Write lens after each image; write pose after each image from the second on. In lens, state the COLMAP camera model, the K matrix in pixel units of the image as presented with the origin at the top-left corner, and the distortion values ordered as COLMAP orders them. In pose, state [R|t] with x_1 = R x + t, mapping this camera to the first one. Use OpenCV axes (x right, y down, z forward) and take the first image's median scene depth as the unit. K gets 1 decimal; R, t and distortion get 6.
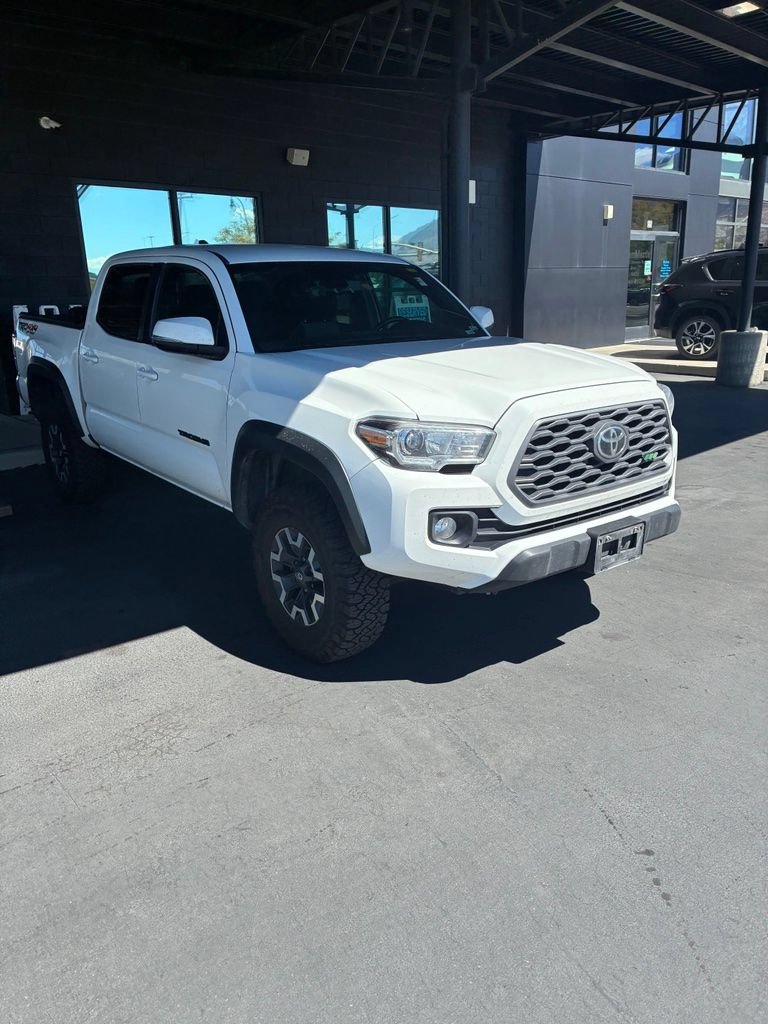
lens RADIAL K [[772.6, 0, 383.8], [0, 772.6, 523.0], [0, 0, 1]] dist [0.080282, -0.111137]
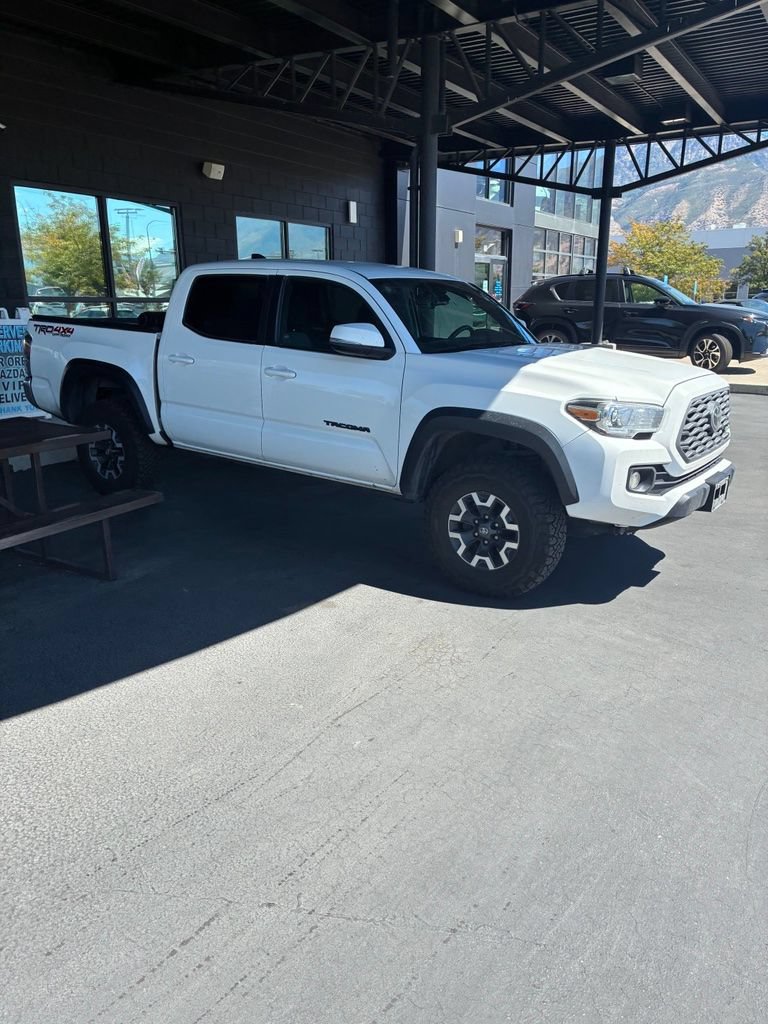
lens RADIAL K [[782.1, 0, 384.0], [0, 782.1, 512.0], [0, 0, 1]] dist [0.076060, -0.073021]
pose [[0.961172, -0.047135, 0.271893, -0.631882], [0.054945, 0.998265, -0.021178, 0.059091], [-0.270423, 0.035295, 0.962094, -0.182611]]
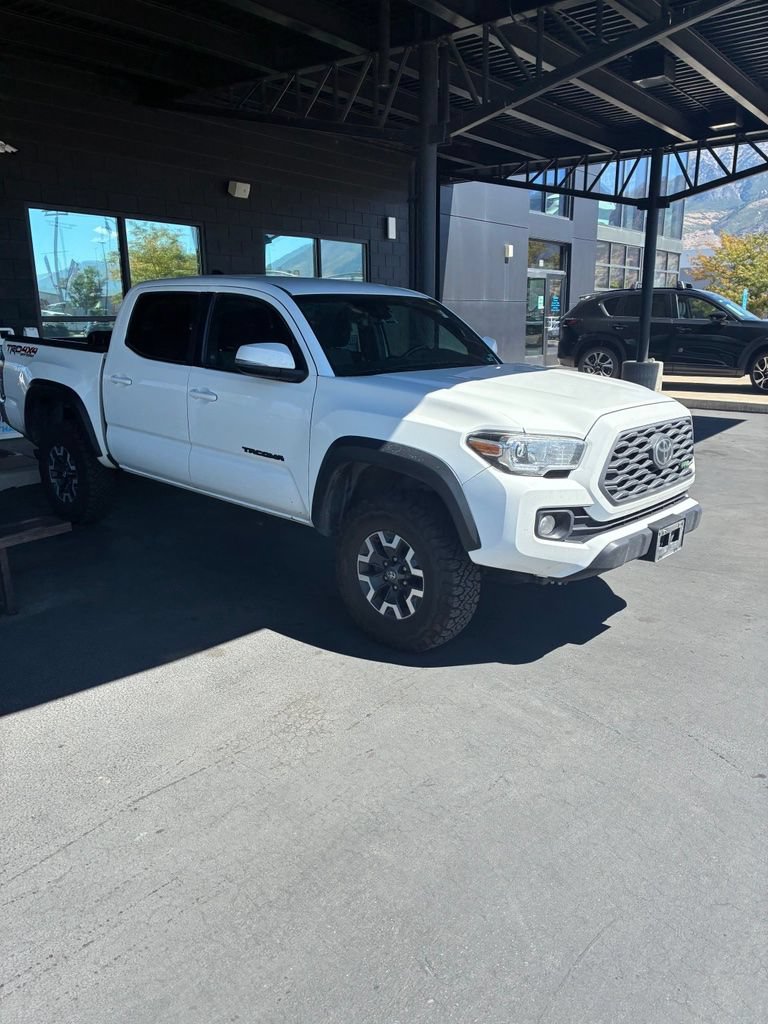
lens RADIAL K [[774.7, 0, 384.0], [0, 774.7, 512.0], [0, 0, 1]] dist [0.060030, -0.068798]
pose [[0.986299, -0.020506, 0.163687, -0.312502], [0.027881, 0.998691, -0.042887, 0.027005], [-0.162594, 0.046863, 0.985580, -0.104764]]
